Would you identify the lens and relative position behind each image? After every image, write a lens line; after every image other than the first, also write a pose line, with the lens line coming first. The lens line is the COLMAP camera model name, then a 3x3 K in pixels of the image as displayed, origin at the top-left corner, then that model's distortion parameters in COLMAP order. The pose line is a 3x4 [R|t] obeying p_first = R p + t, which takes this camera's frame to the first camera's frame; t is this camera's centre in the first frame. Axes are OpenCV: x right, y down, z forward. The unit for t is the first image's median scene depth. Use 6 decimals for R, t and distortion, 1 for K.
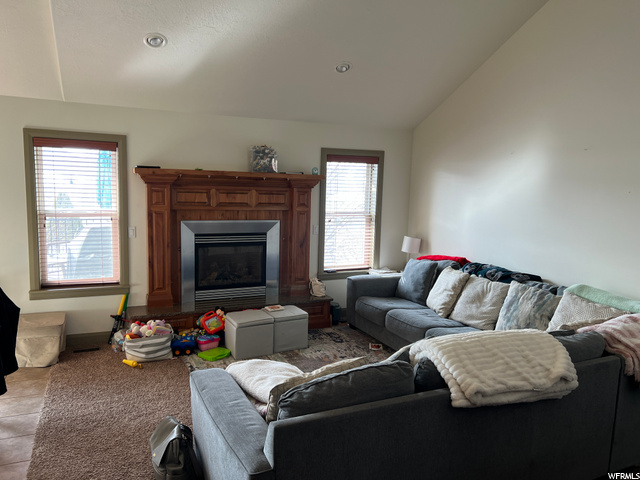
lens RADIAL K [[479.8, 0, 320.0], [0, 479.8, 240.0], [0, 0, 1]] dist [-0.007455, -0.002342]
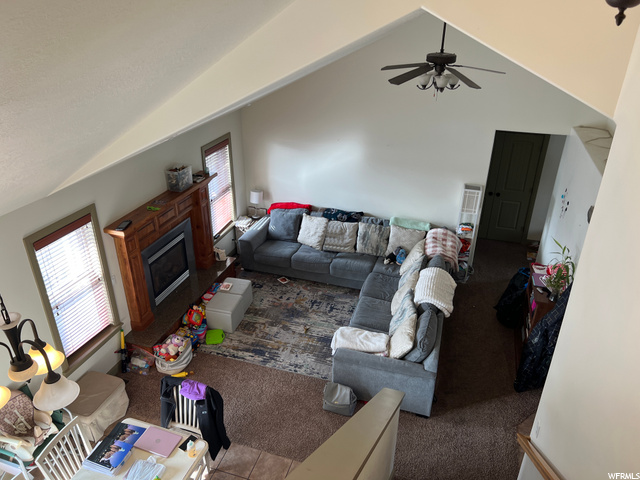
lens RADIAL K [[479.8, 0, 320.0], [0, 479.8, 240.0], [0, 0, 1]] dist [-0.007455, -0.002342]
pose [[0.661051, -0.359302, 0.658722, -0.767815], [0.084678, 0.908011, 0.410300, -0.512486], [-0.745548, -0.215450, 0.630666, -0.023372]]
